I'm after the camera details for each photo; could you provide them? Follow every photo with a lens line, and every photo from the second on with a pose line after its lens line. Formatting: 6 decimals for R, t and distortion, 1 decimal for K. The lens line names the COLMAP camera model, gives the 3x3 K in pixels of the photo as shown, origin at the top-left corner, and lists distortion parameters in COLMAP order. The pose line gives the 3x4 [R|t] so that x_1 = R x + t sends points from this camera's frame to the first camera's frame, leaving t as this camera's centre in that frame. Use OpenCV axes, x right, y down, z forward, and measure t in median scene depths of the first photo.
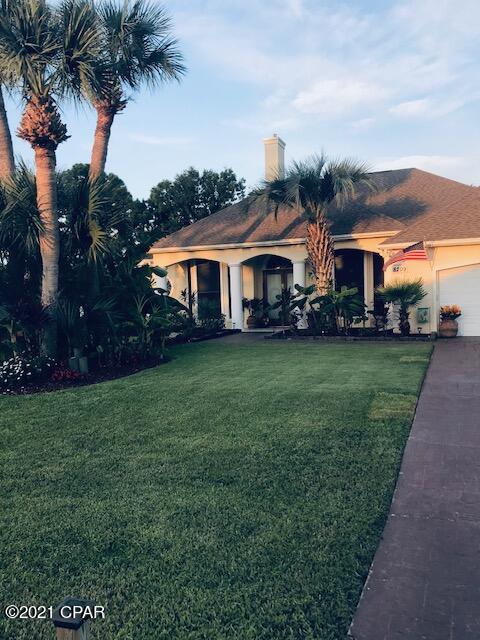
lens RADIAL K [[522.6, 0, 240.0], [0, 522.6, 320.0], [0, 0, 1]] dist [0.013563, 0.000561]
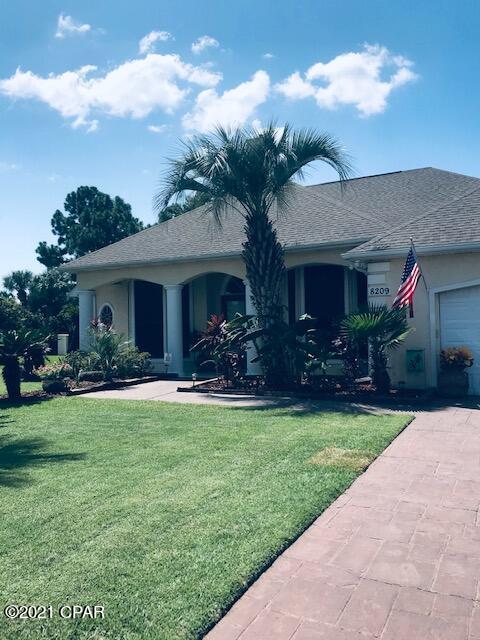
lens RADIAL K [[513.5, 0, 240.0], [0, 513.5, 320.0], [0, 0, 1]] dist [0.063856, -0.000582]
pose [[0.995367, 0.015465, -0.094901, 0.156404], [-0.021833, 0.997552, -0.066434, -0.009877], [0.093642, 0.068198, 0.993267, 0.269951]]
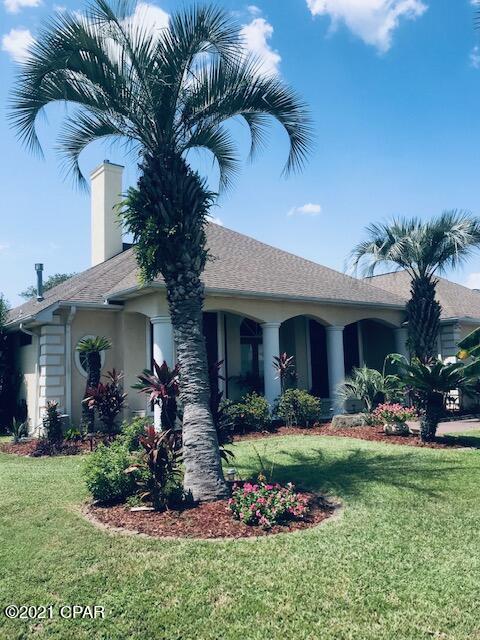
lens RADIAL K [[522.6, 0, 240.0], [0, 522.6, 320.0], [0, 0, 1]] dist [0.013563, 0.000561]
pose [[0.509735, 0.109567, 0.853326, -0.617254], [0.051502, 0.986192, -0.157392, -0.003061], [-0.858789, 0.124176, 0.497053, 0.671128]]
